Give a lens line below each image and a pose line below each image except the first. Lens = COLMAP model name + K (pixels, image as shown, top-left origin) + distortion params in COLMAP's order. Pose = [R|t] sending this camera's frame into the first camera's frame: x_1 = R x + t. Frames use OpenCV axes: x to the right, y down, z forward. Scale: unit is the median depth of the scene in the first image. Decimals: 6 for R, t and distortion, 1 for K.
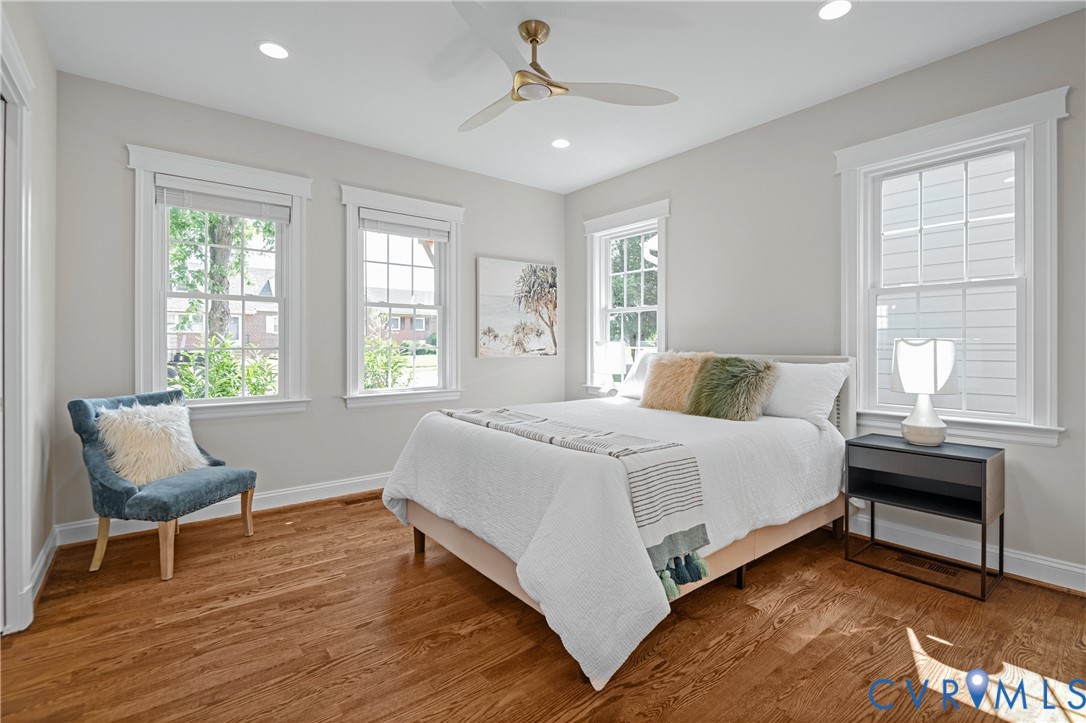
lens RADIAL K [[503.5, 0, 564.2], [0, 503.5, 345.8], [0, 0, 1]] dist [-0.003771, -0.003295]
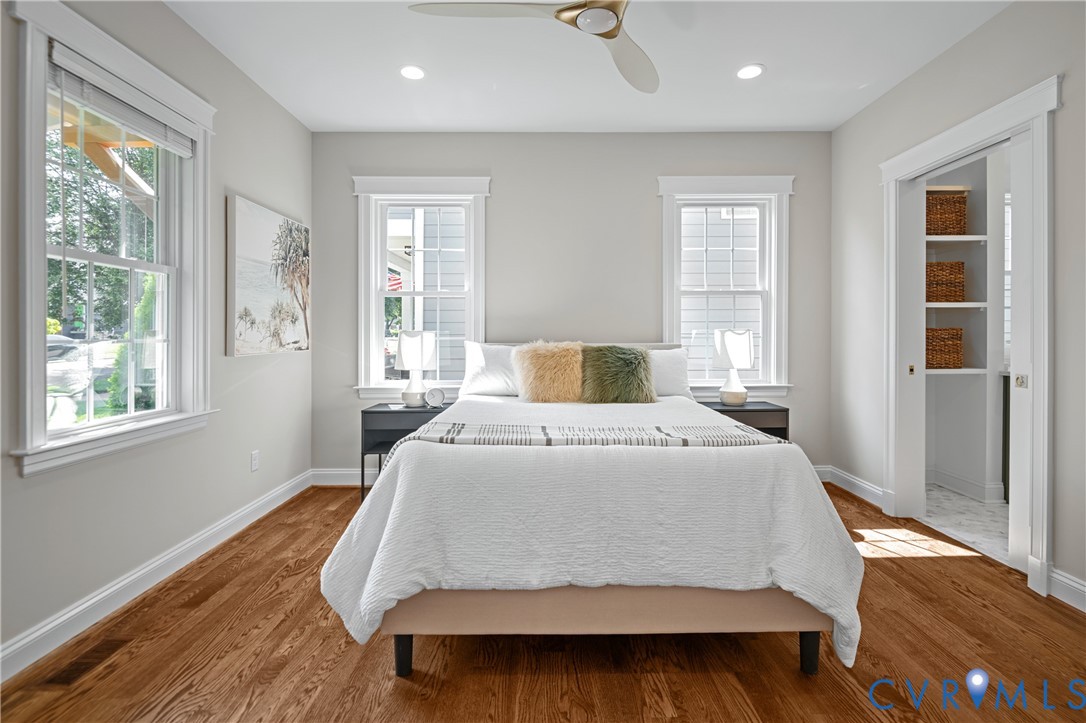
lens RADIAL K [[503.5, 0, 550.3], [0, 503.5, 339.9], [0, 0, 1]] dist [-0.003771, -0.003295]
pose [[0.632836, -0.009963, 0.774222, -0.398904], [0.004789, 0.999948, 0.008953, 0.000010], [-0.774271, -0.001958, 0.632851, 0.295765]]
